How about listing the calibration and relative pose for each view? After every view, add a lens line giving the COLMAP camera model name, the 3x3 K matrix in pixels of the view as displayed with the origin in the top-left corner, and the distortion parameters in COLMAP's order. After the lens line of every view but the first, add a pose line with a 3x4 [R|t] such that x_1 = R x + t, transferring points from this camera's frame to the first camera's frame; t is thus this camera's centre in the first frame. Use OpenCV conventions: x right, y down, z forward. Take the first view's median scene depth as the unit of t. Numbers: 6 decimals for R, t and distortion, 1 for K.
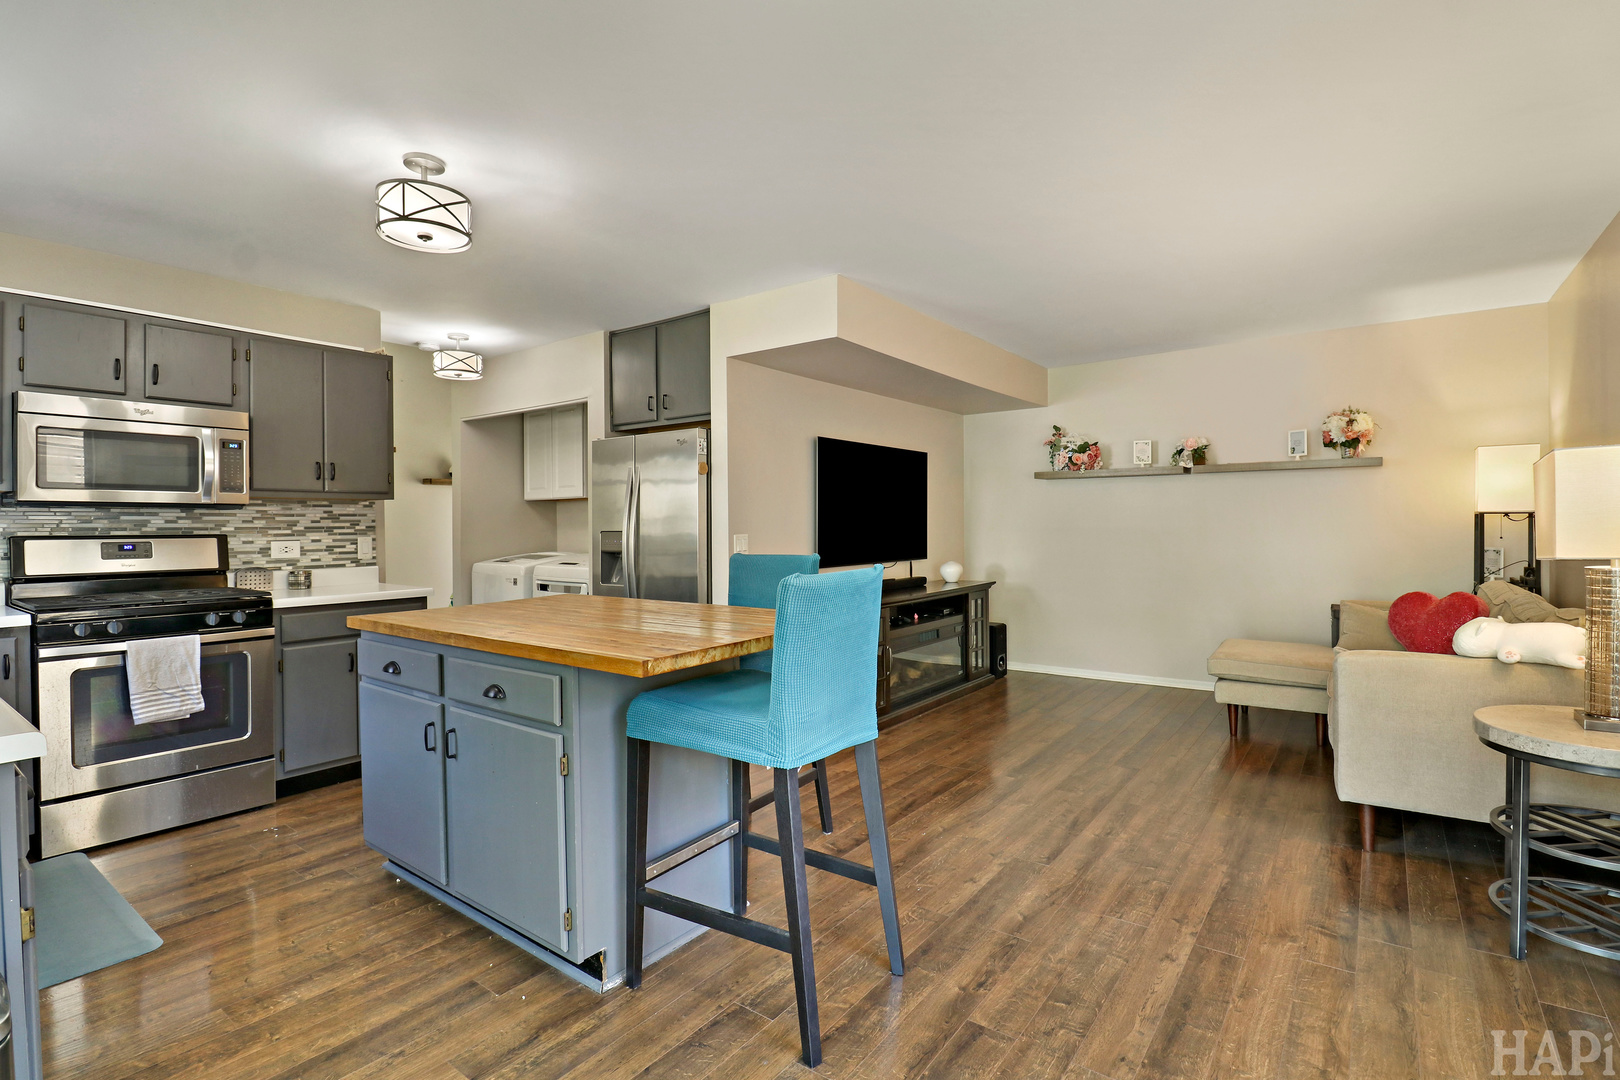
lens RADIAL K [[770.7, 0, 805.7], [0, 770.7, 543.4], [0, 0, 1]] dist [-0.003561, -0.001372]
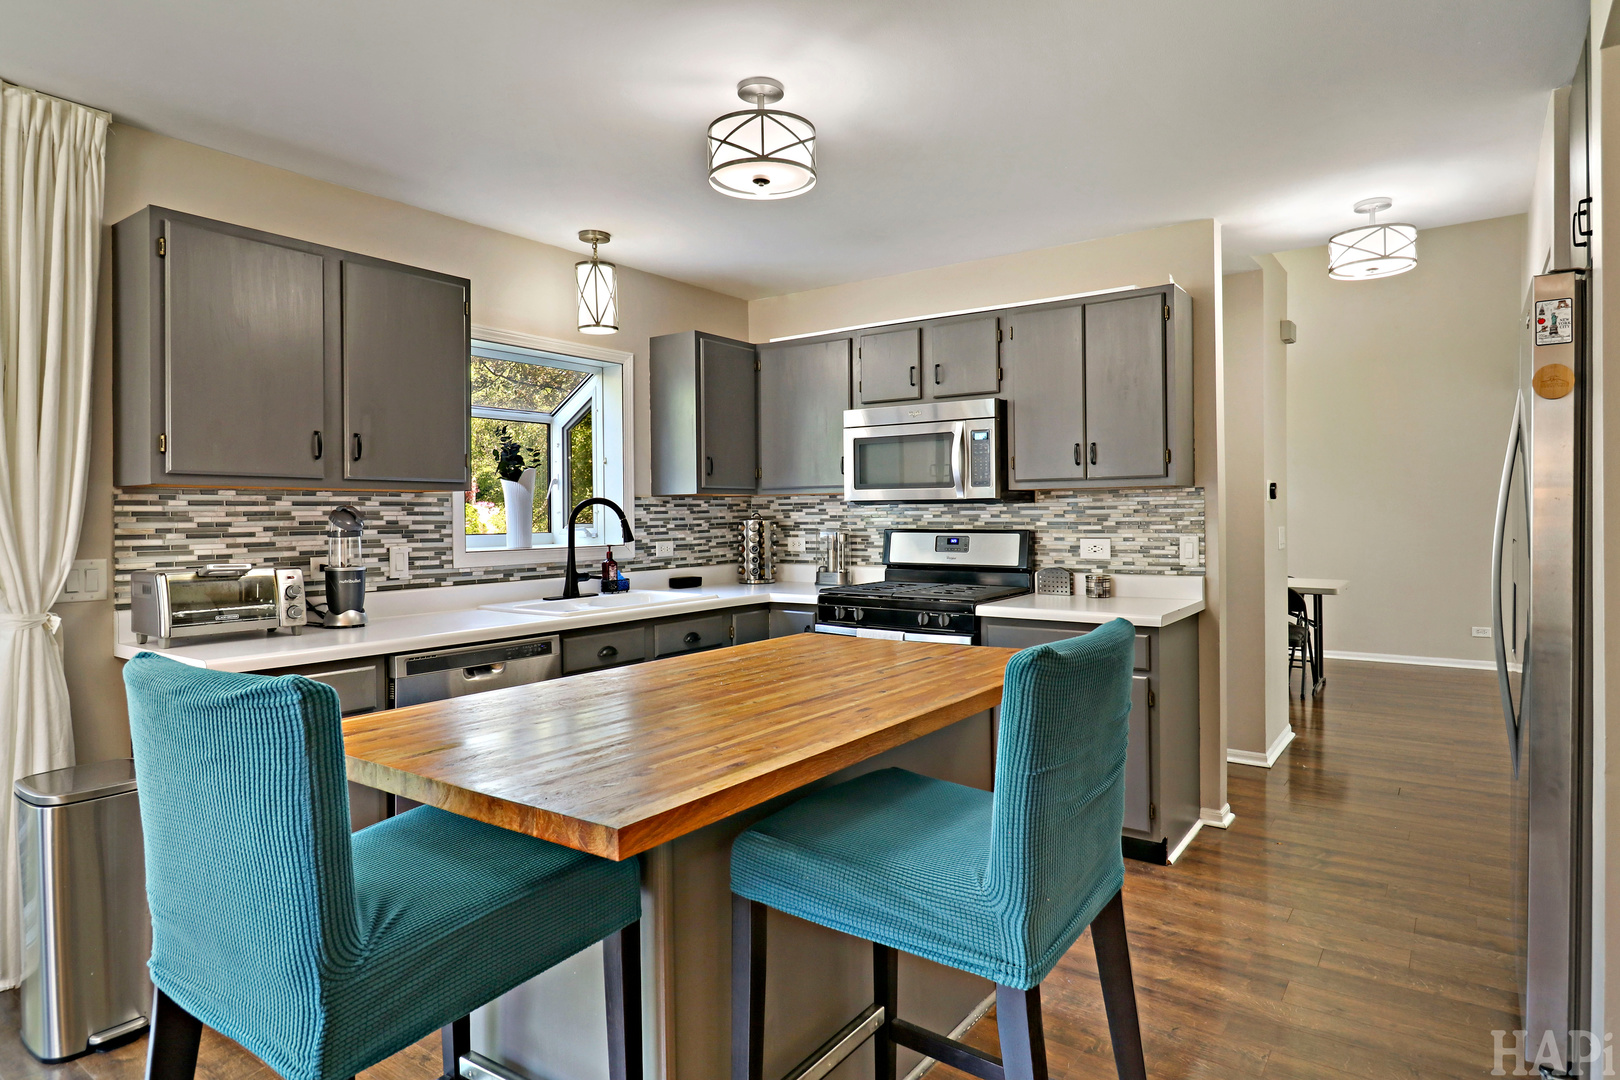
lens RADIAL K [[909.9, 0, 814.0], [0, 909.9, 517.9], [0, 0, 1]] dist [-0.001642, -0.006550]
pose [[0.019465, 0.010623, -0.999754, 0.244015], [-0.014064, 0.999848, 0.010350, -0.025105], [0.999712, 0.013859, 0.019611, 0.536063]]
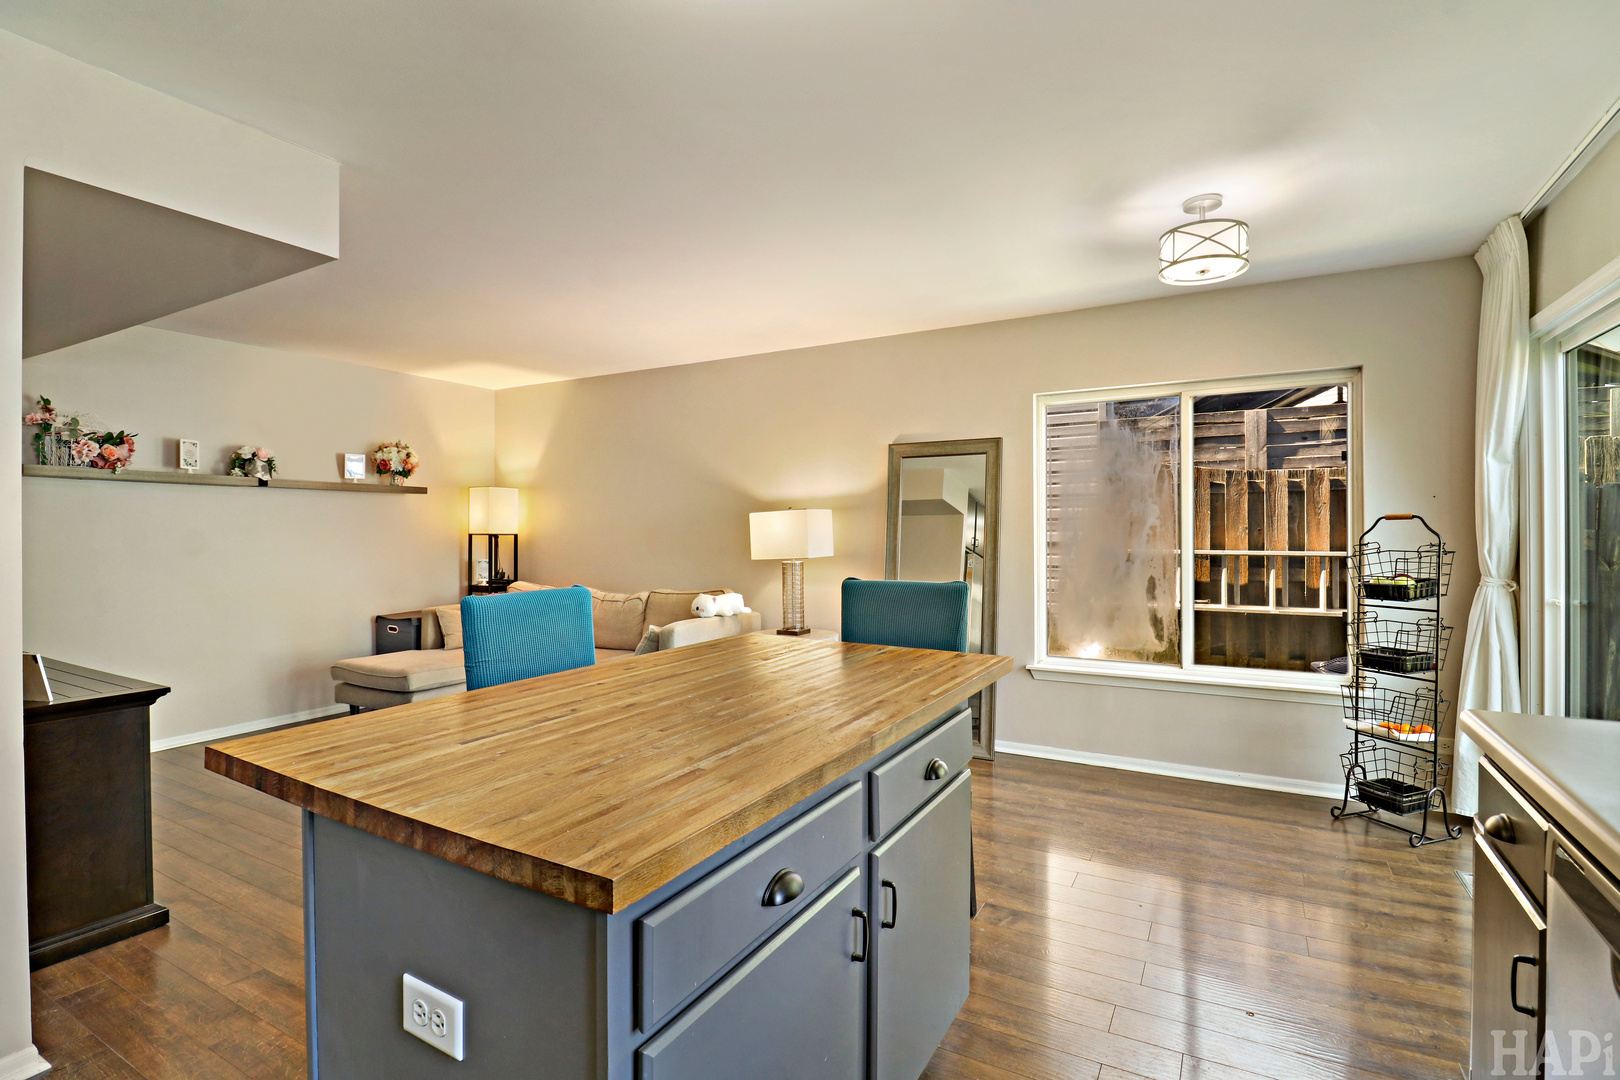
lens RADIAL K [[770.7, 0, 817.8], [0, 770.7, 526.3], [0, 0, 1]] dist [-0.003561, -0.001372]
pose [[-0.134397, 0.015188, 0.990811, -0.501880], [0.029968, 0.999487, -0.011256, -0.016853], [-0.990474, 0.028180, -0.134783, 0.517617]]
